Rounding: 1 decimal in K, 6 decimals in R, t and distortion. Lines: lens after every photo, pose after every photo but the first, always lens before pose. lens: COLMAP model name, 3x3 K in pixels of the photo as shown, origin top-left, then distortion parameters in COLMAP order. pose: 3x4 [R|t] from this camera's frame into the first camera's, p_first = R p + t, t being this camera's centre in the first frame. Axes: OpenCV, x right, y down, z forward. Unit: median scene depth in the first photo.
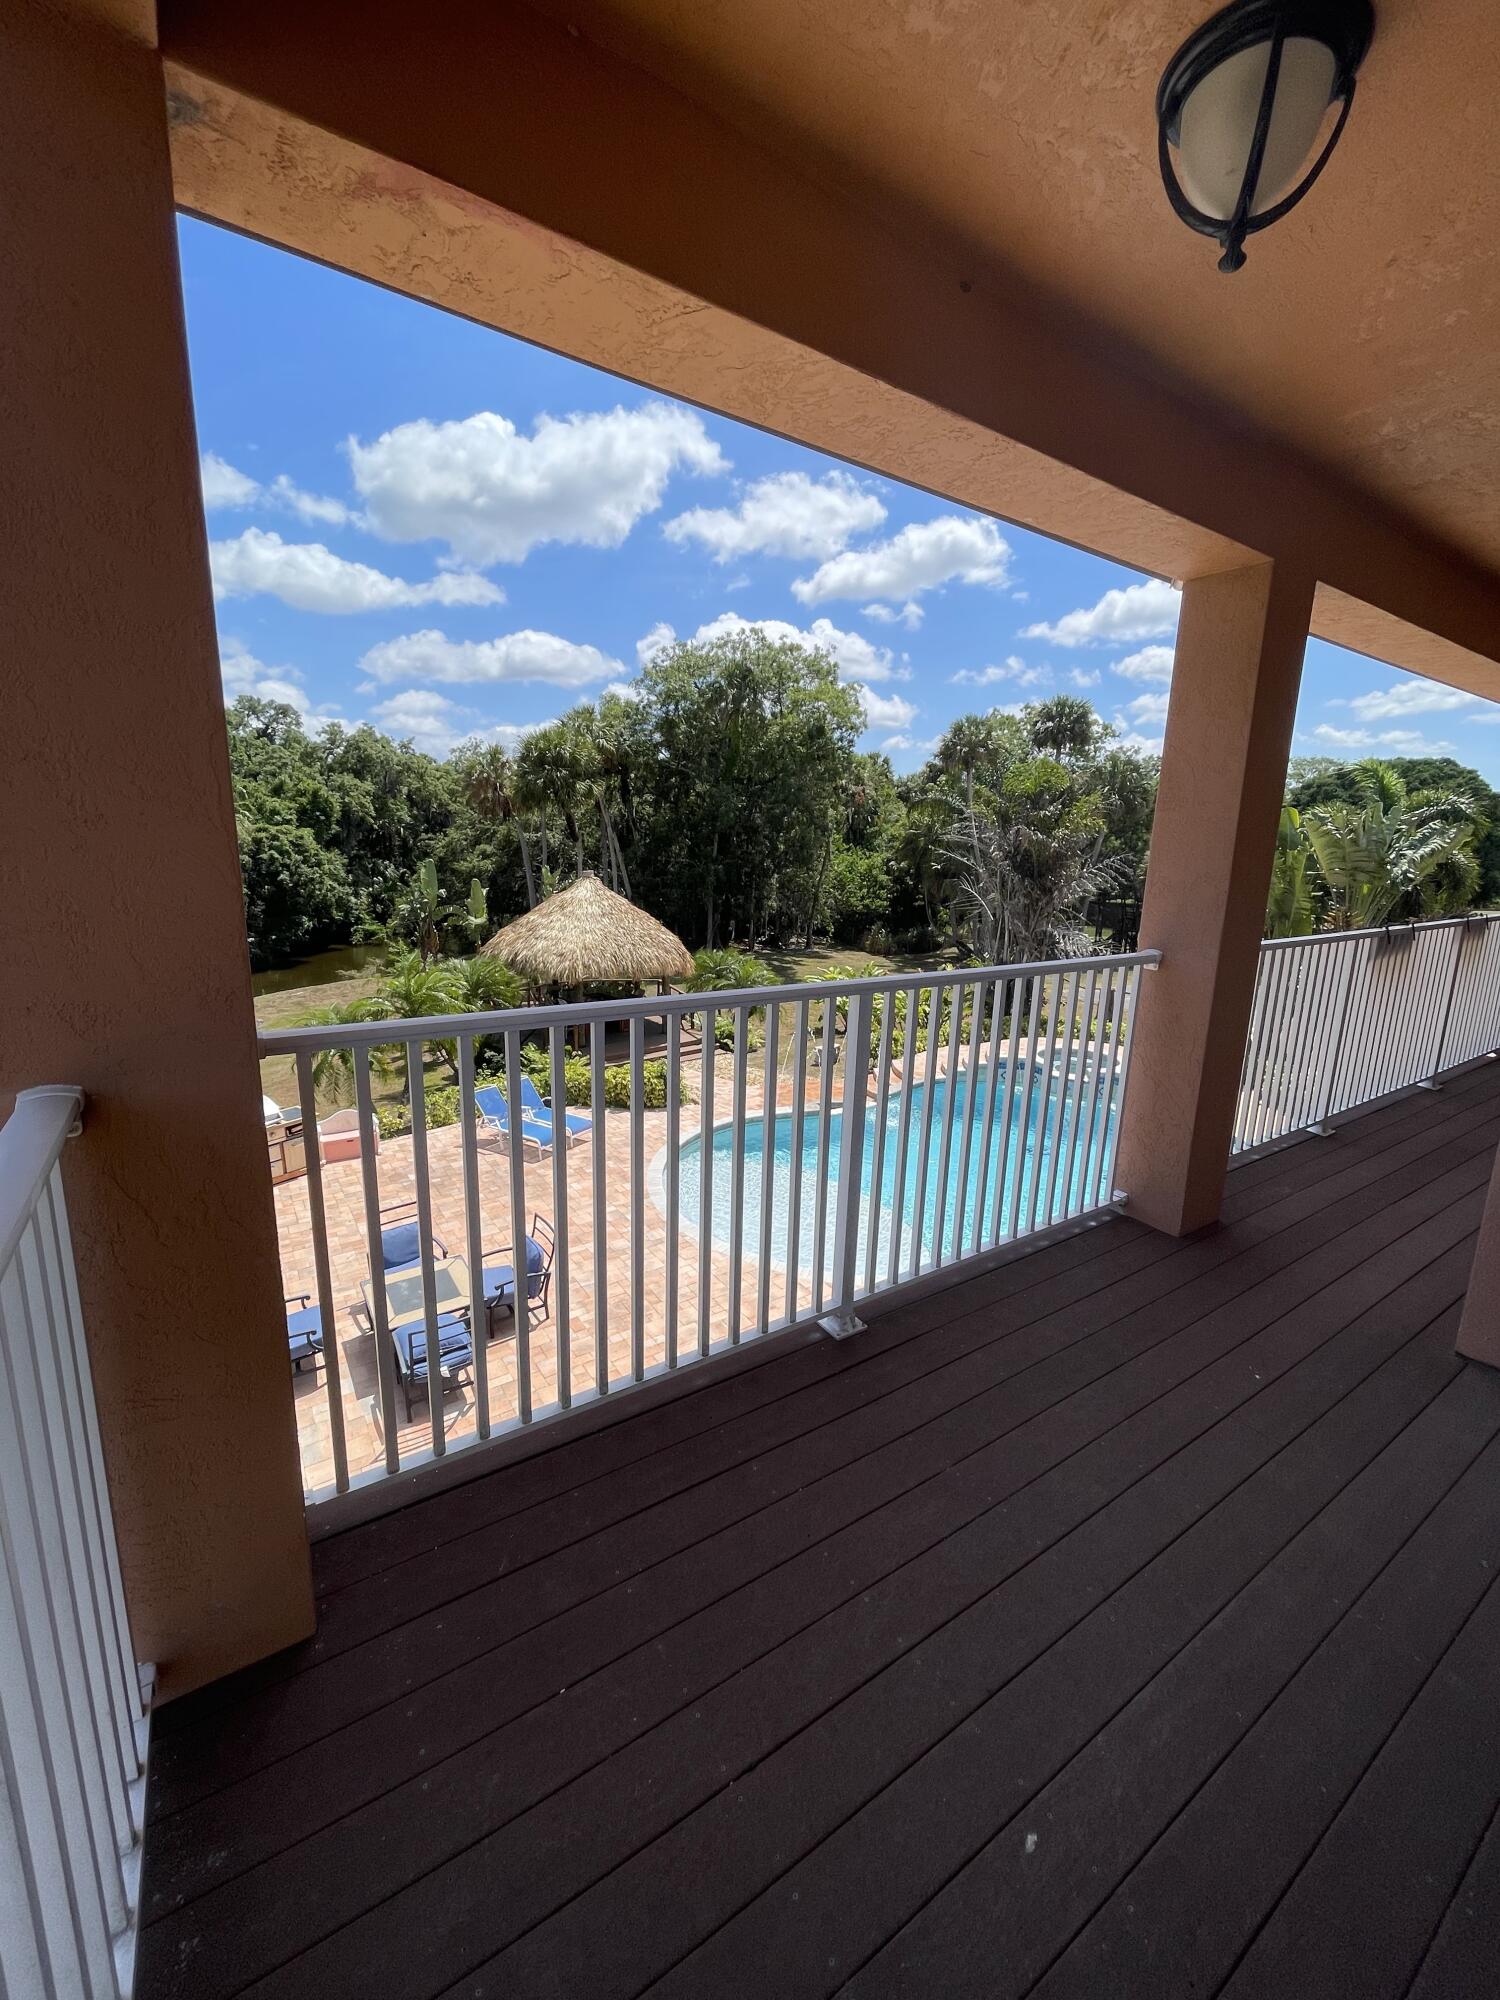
lens RADIAL K [[804.9, 0, 756.3], [0, 804.9, 999.9], [0, 0, 1]] dist [0.000821, 0.000300]
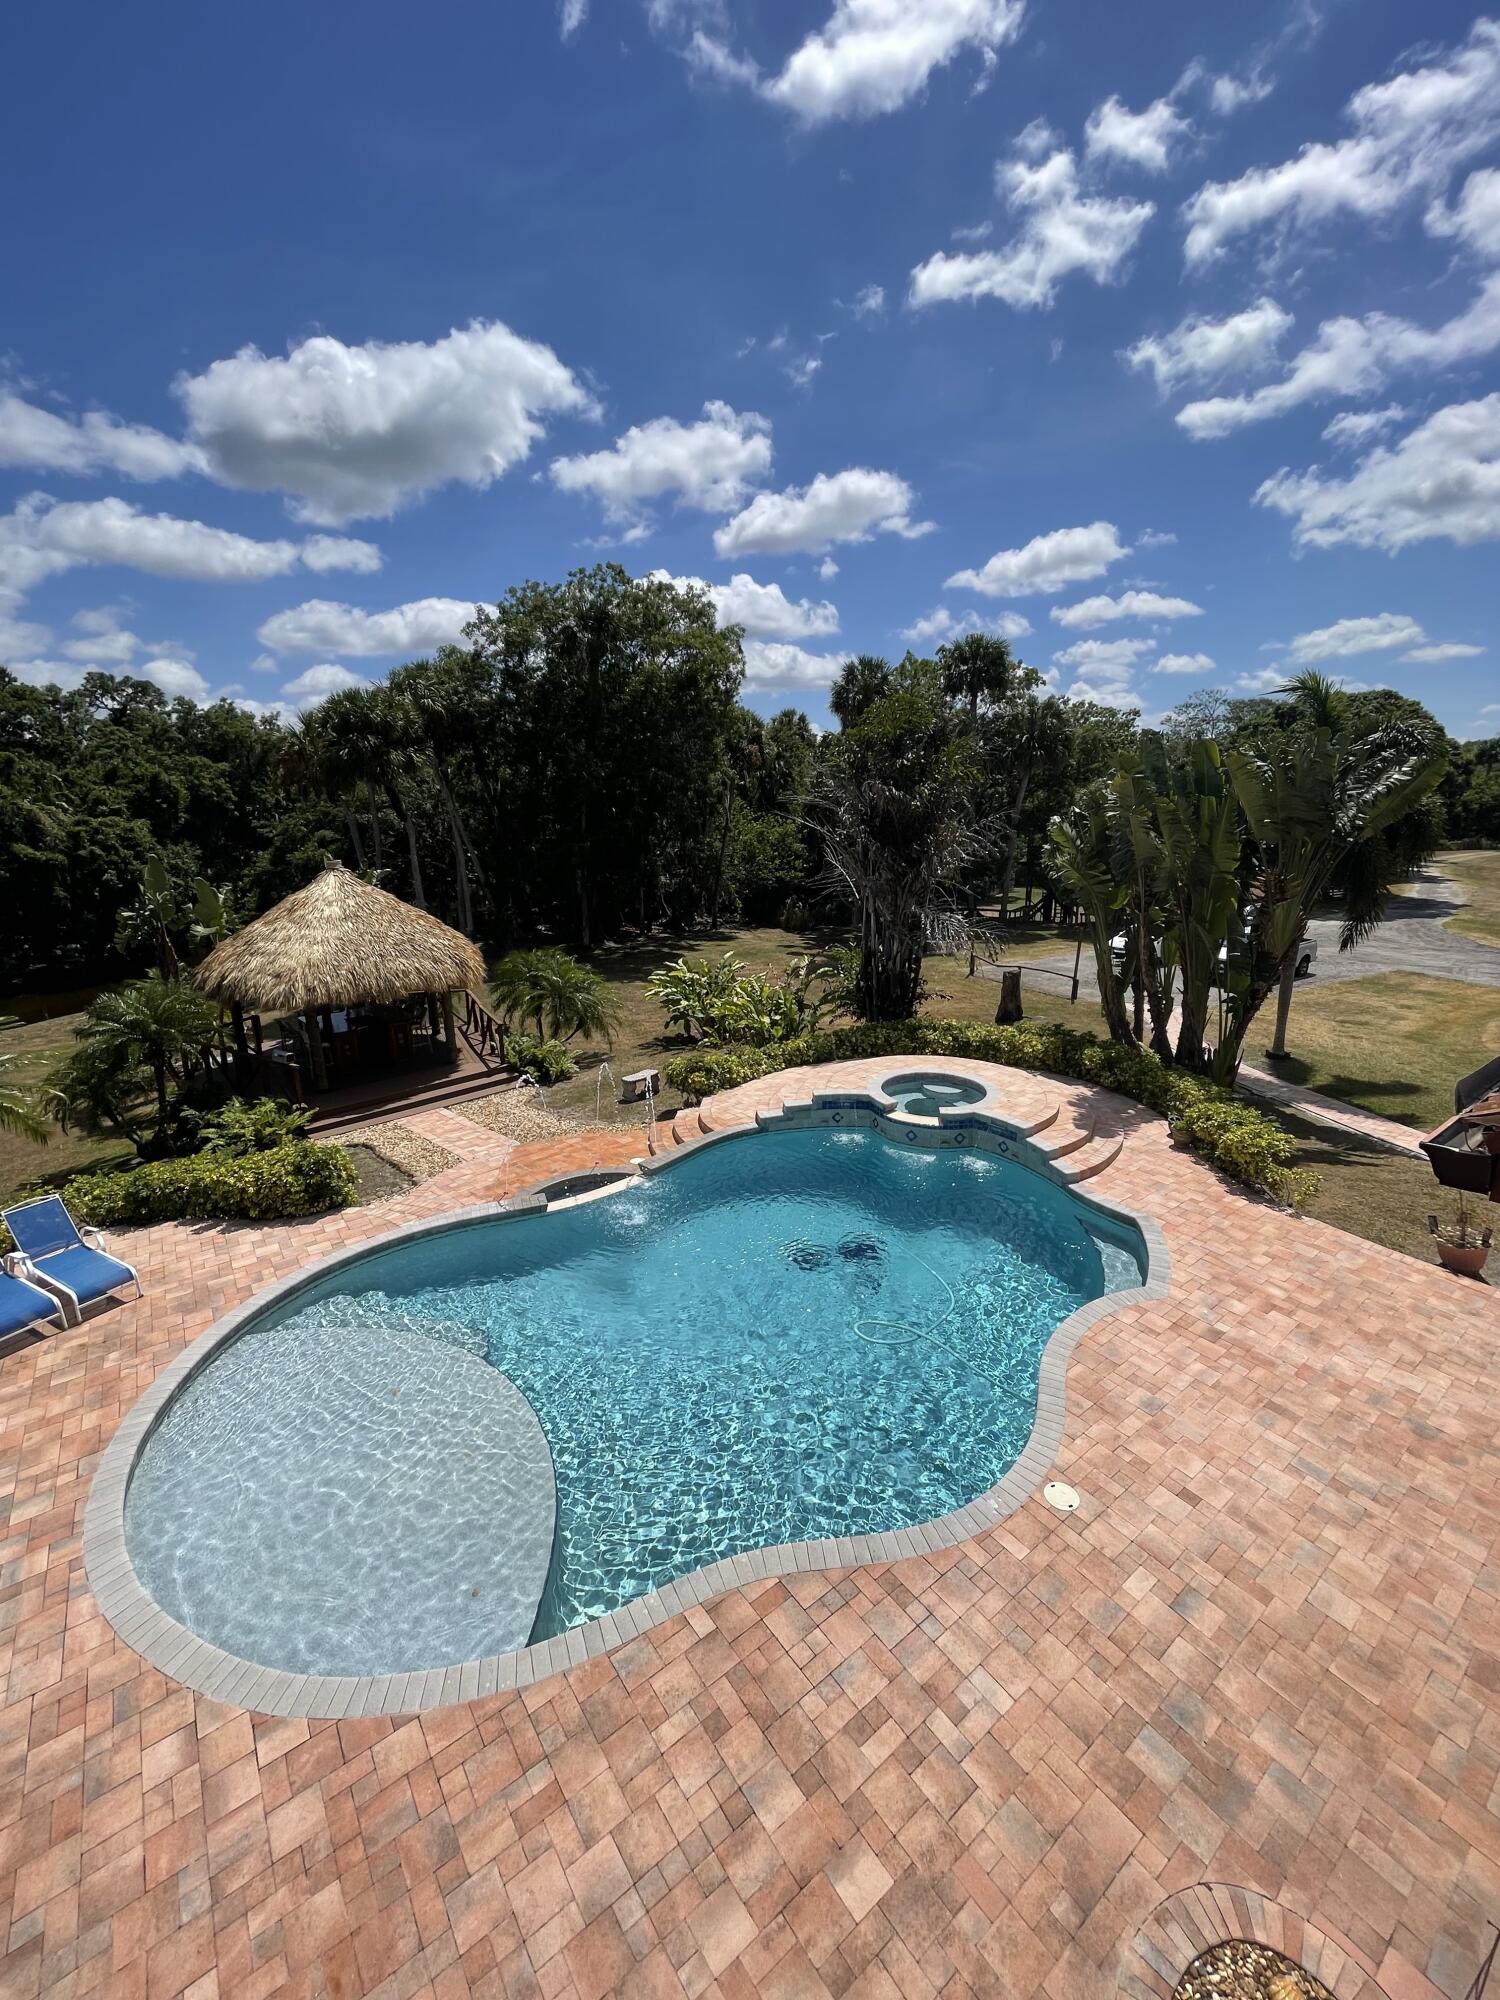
lens RADIAL K [[804.9, 0, 756.3], [0, 804.9, 999.9], [0, 0, 1]] dist [0.000821, 0.000300]
pose [[0.997835, -0.051576, 0.040810, 0.069274], [0.050056, 0.998044, 0.037441, -0.015454], [-0.042662, -0.035317, 0.998465, 0.088077]]
